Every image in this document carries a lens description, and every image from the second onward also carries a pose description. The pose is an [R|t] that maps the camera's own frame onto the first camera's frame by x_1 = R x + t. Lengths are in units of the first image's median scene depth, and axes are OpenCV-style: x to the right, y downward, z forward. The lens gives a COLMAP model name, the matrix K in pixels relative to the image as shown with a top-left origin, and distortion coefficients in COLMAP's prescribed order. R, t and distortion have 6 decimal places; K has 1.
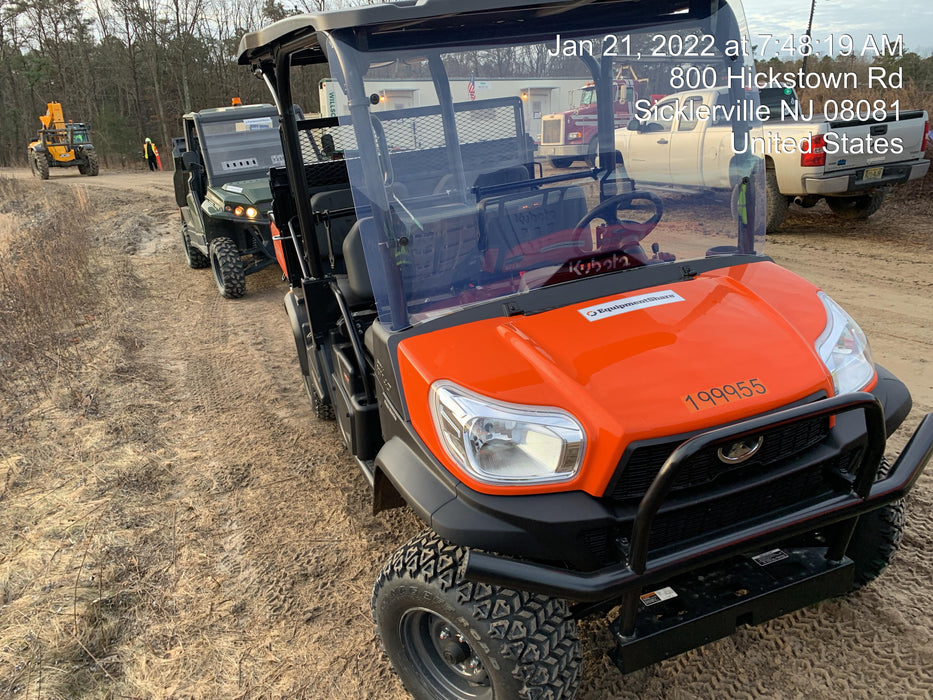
lens RADIAL K [[714.8, 0, 466.5], [0, 714.8, 350.0], [0, 0, 1]] dist [0.044442, -0.004752]
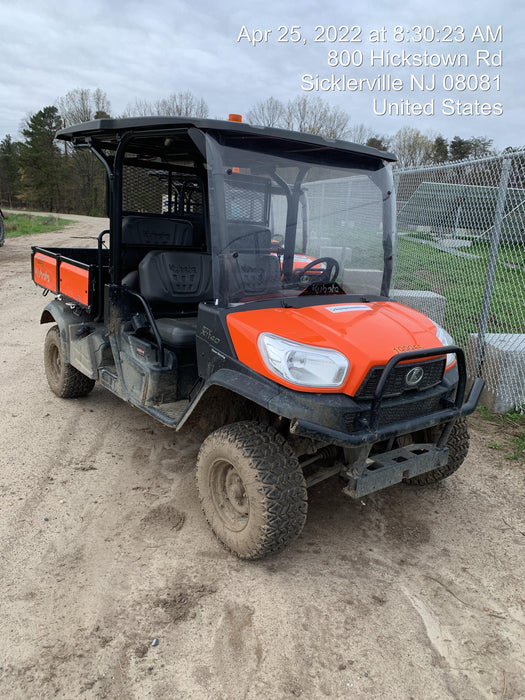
lens RADIAL K [[538.1, 0, 260.1], [0, 538.1, 345.6], [0, 0, 1]] dist [0.052071, -0.001421]
pose [[0.936180, 0.103821, 0.335838, -0.498657], [-0.067832, 0.990788, -0.117206, 0.233881], [-0.344913, 0.086945, 0.934599, -0.251507]]
